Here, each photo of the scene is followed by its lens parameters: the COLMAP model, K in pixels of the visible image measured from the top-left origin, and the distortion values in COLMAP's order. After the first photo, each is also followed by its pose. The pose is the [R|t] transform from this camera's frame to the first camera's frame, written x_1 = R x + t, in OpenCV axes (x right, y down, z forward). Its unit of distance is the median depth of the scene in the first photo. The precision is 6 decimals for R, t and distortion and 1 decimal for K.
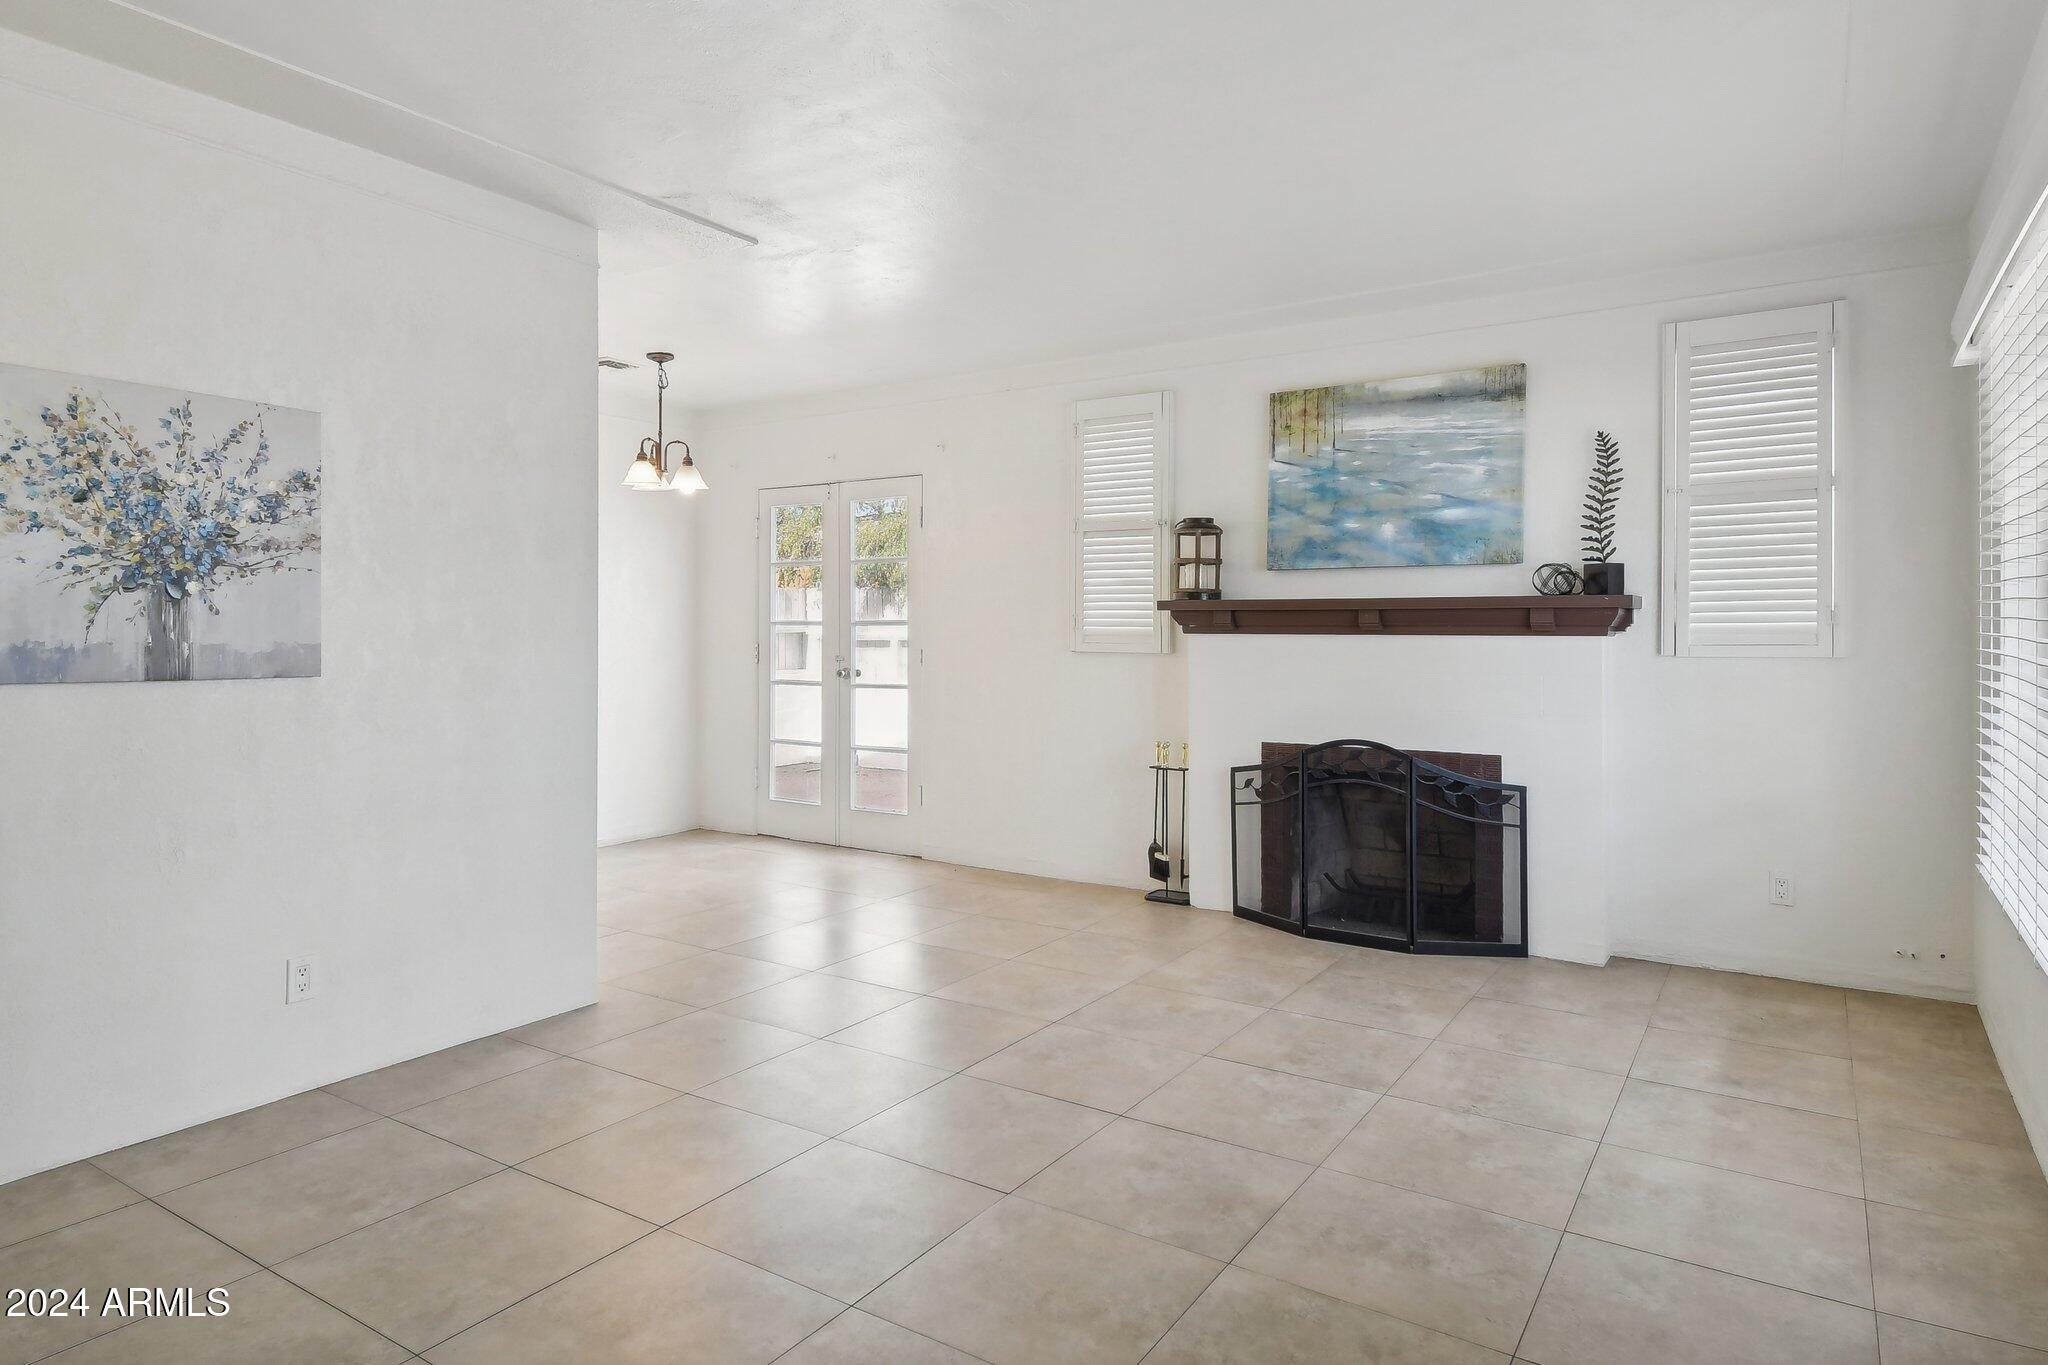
lens RADIAL K [[1187.2, 0, 998.8], [0, 1187.2, 638.2], [0, 0, 1]] dist [0.018172, -0.002704]
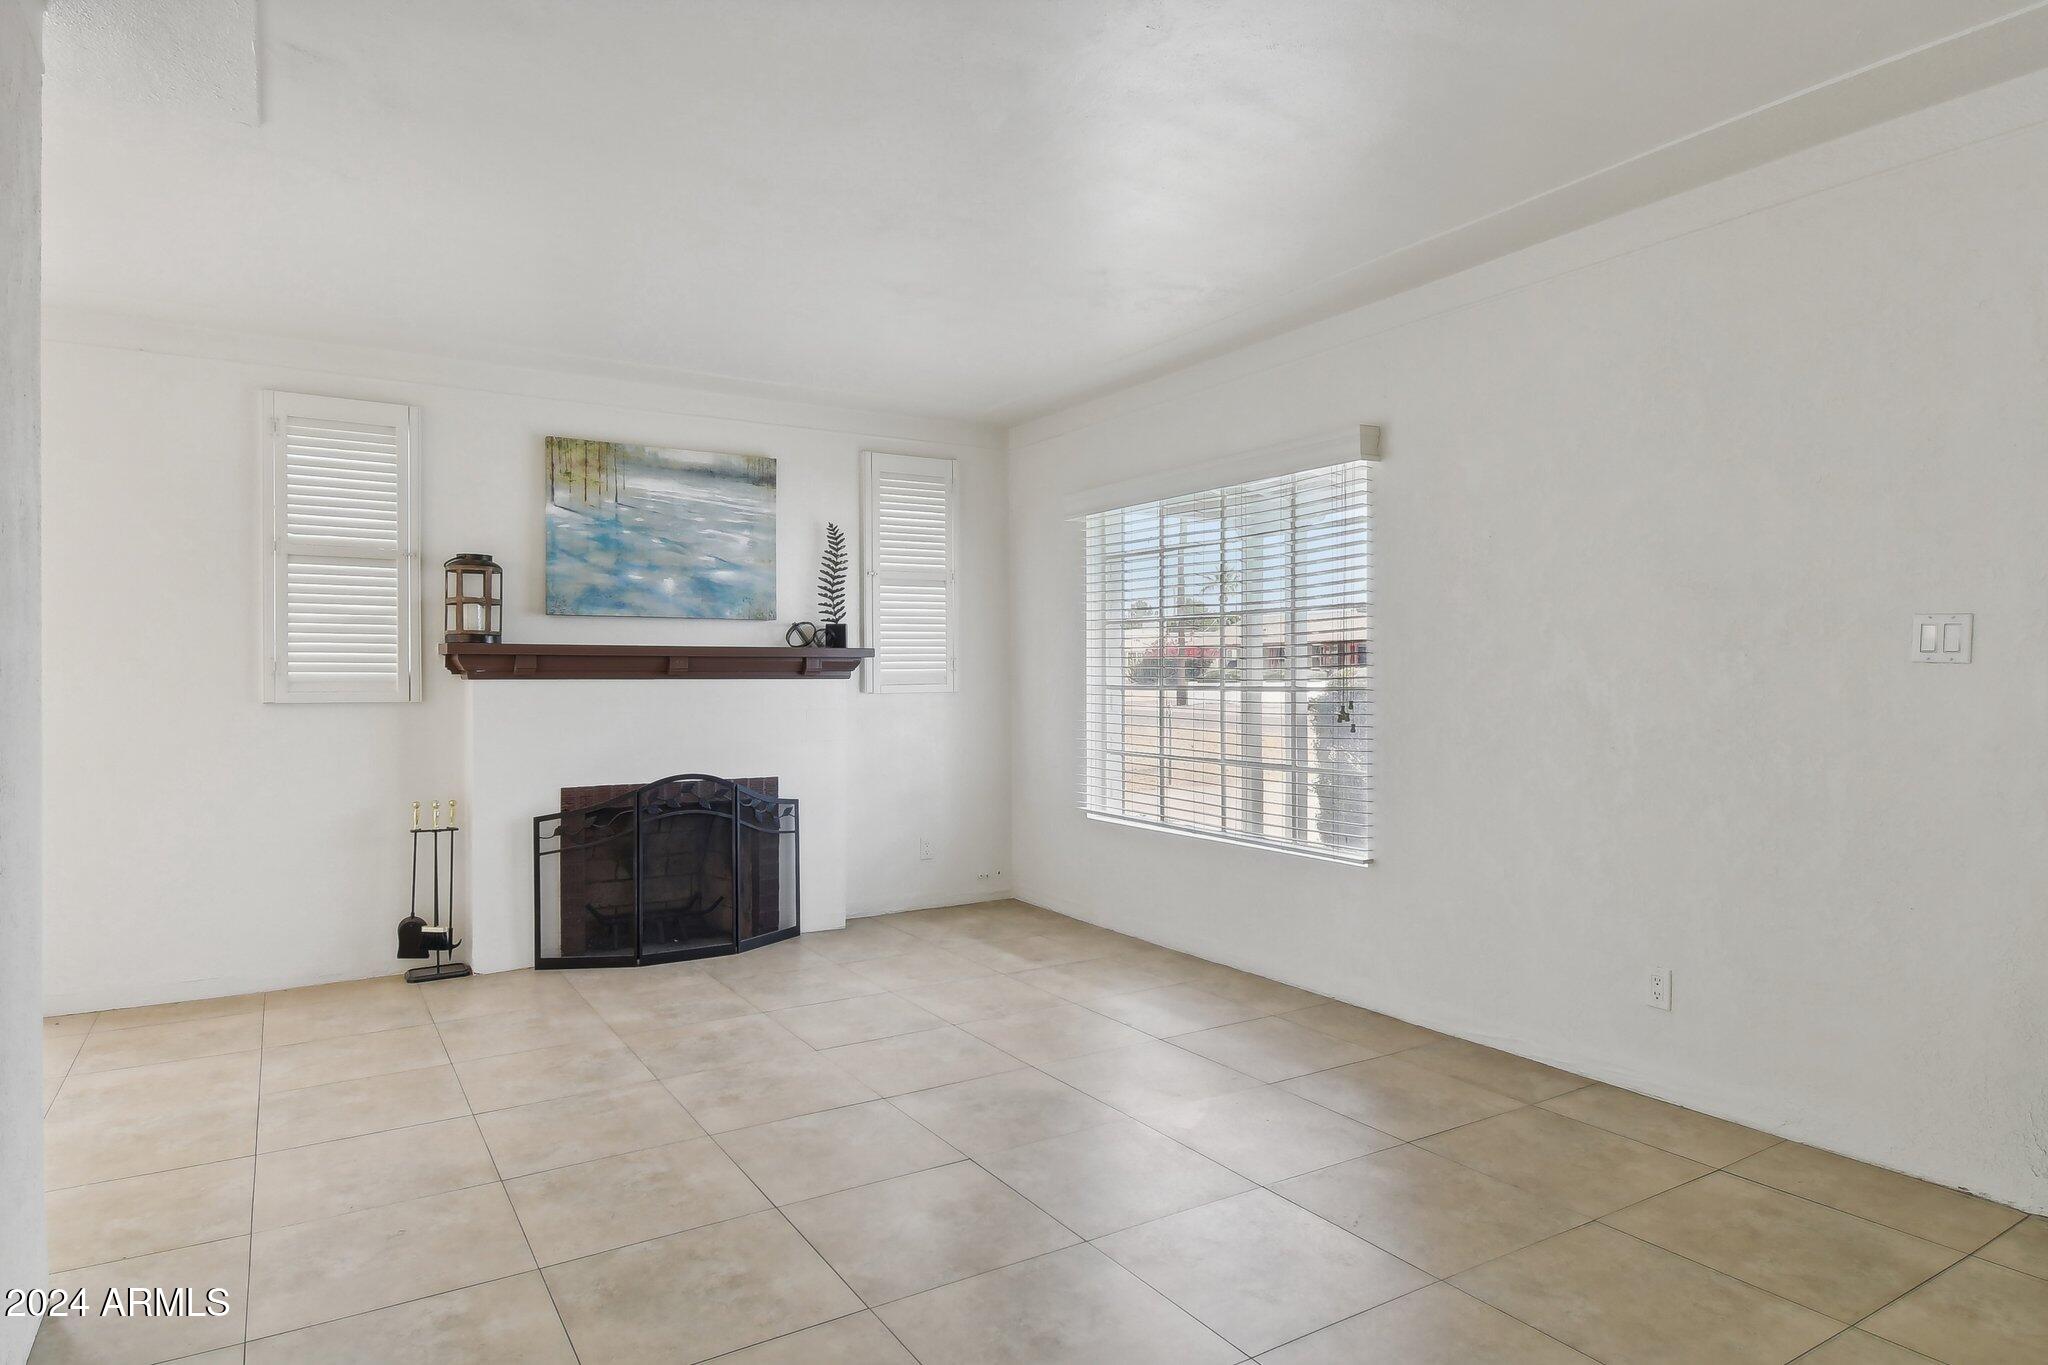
lens RADIAL K [[1181.4, 0, 1024.0], [0, 1181.4, 682.5], [0, 0, 1]] dist [0.016772, -0.000802]
pose [[0.408877, -0.008539, 0.912549, -0.563954], [0.008424, 0.999949, 0.005582, -0.003332], [-0.912551, 0.005405, 0.408928, 0.260600]]
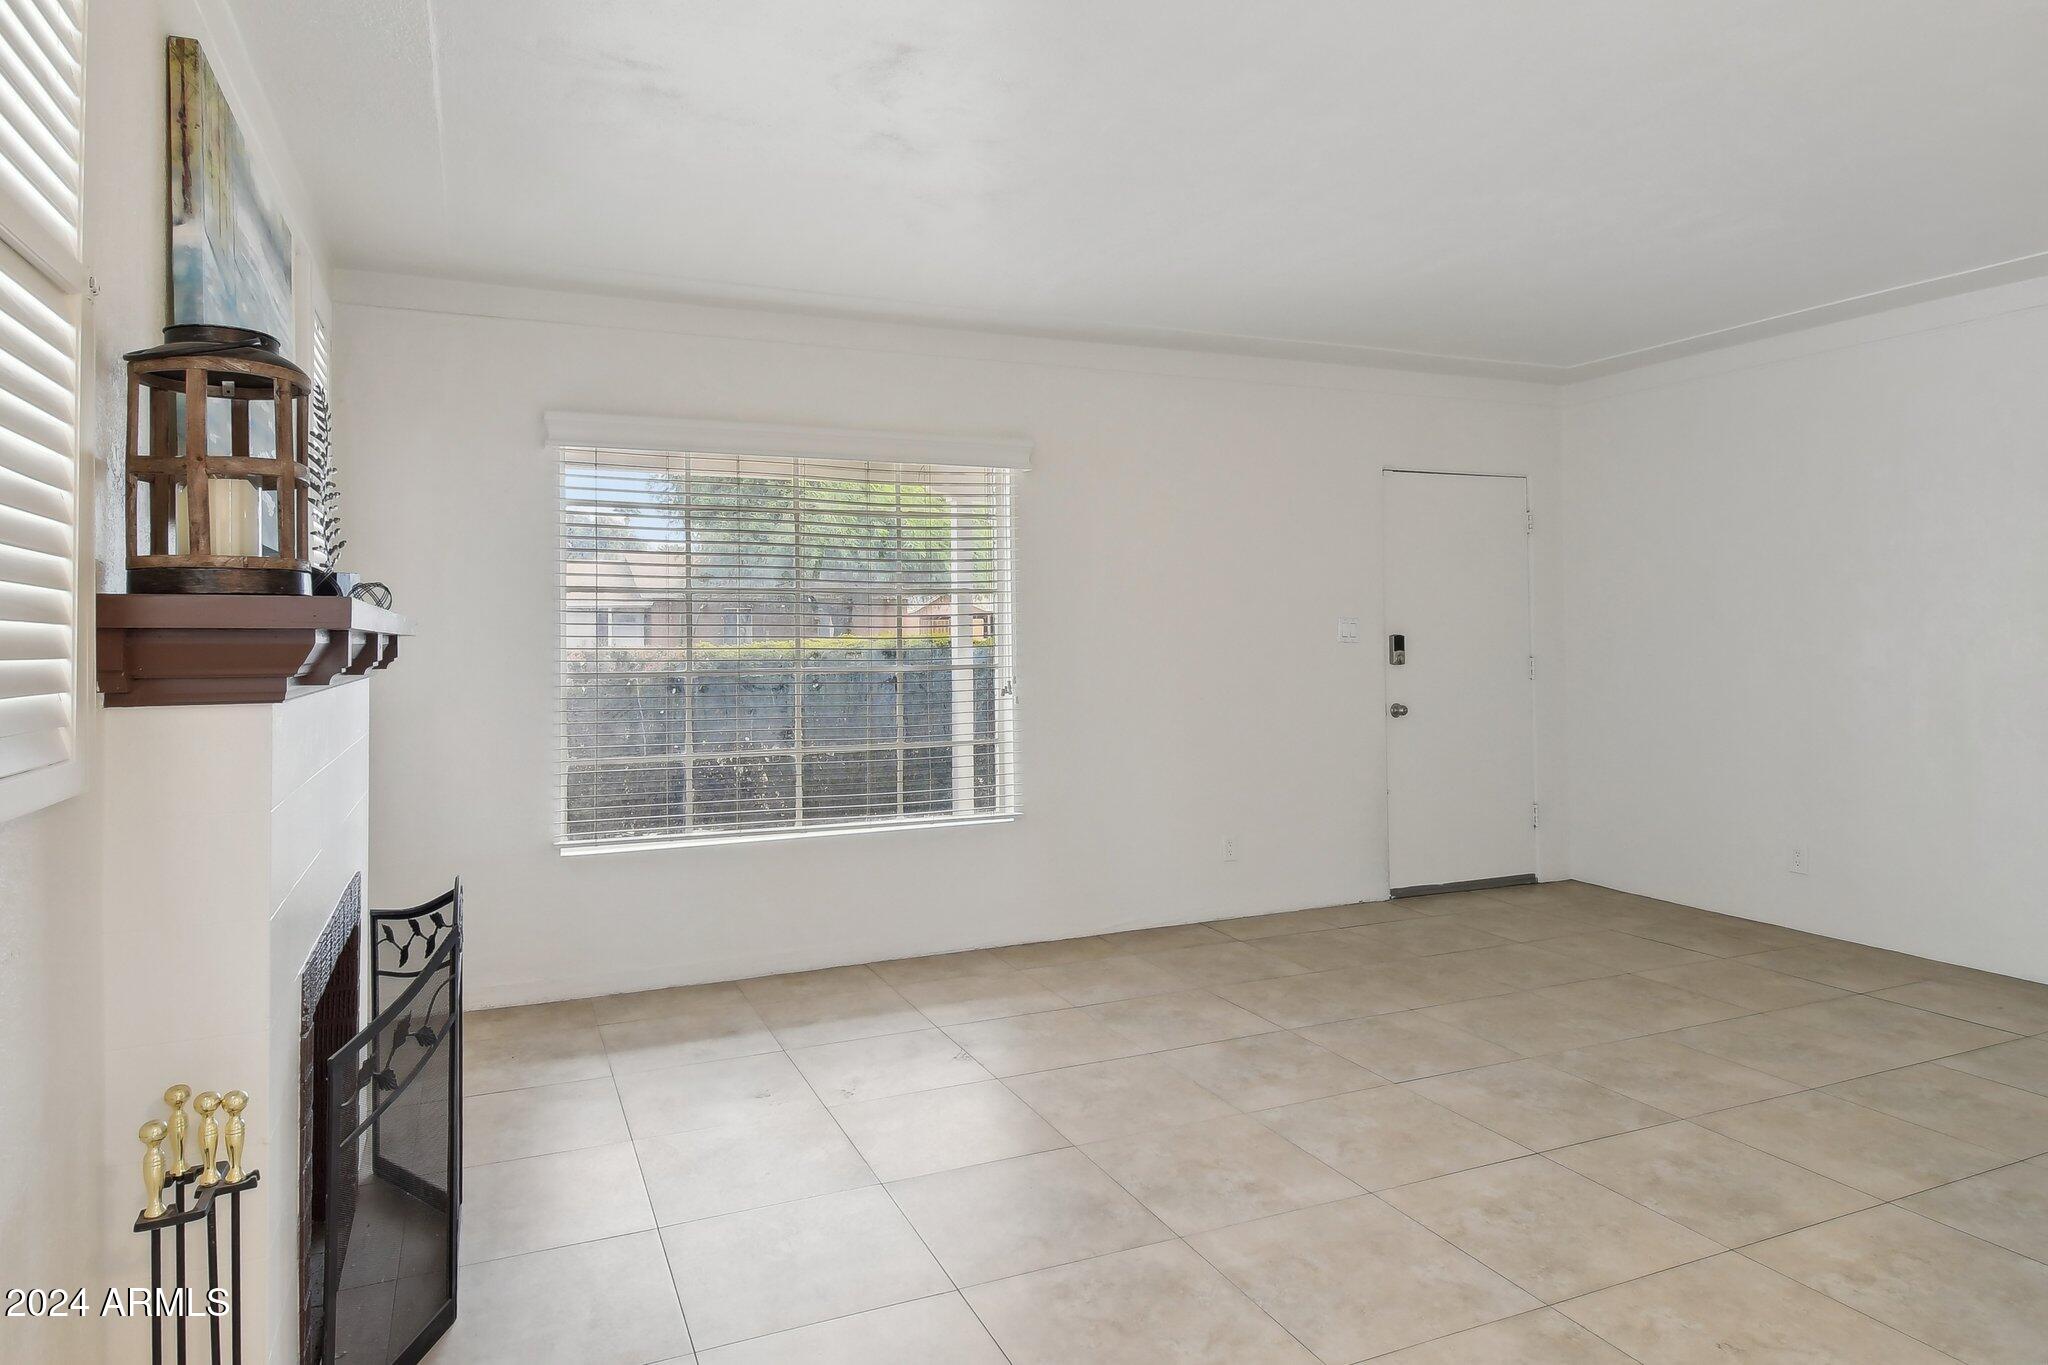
lens RADIAL K [[1214.4, 0, 999.0], [0, 1214.4, 622.1], [0, 0, 1]] dist [0.002584, -0.000232]
pose [[-0.838316, 0.012908, 0.545032, -0.200470], [0.011317, 0.999916, -0.006274, -0.023235], [-0.545068, 0.000908, -0.838392, 1.302095]]
